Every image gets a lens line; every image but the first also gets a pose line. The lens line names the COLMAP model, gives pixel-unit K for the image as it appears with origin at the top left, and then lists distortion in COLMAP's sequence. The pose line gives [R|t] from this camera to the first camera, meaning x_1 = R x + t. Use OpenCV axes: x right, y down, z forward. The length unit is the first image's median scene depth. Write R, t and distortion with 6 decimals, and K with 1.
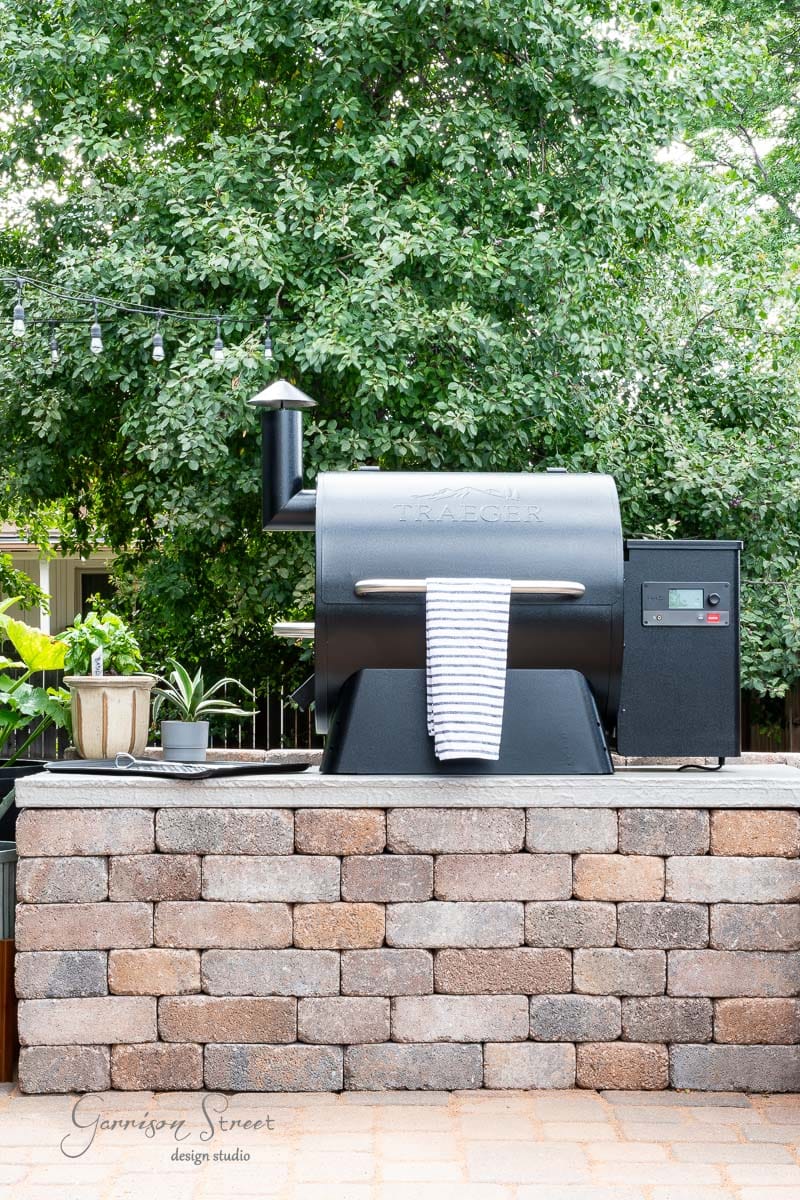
lens RADIAL K [[2148.0, 0, 402.2], [0, 2148.0, 573.9], [0, 0, 1]] dist [-0.009023, 0.000000]
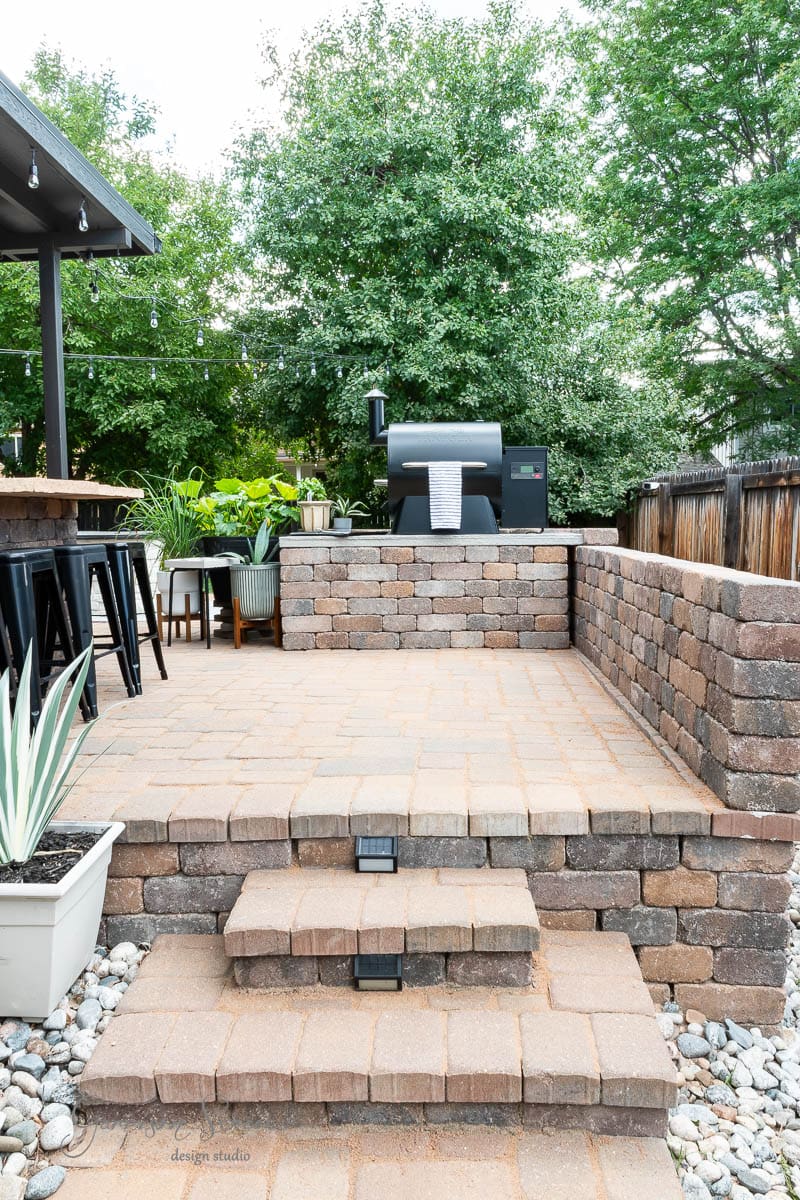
lens RADIAL K [[1063.1, 0, 422.1], [0, 1063.1, 542.8], [0, 0, 1]] dist [-0.002896, -0.010165]
pose [[0.998488, -0.009571, -0.054130, 0.073577], [0.013031, 0.997869, 0.063938, 0.017294], [0.053403, -0.064547, 0.996485, -0.335634]]
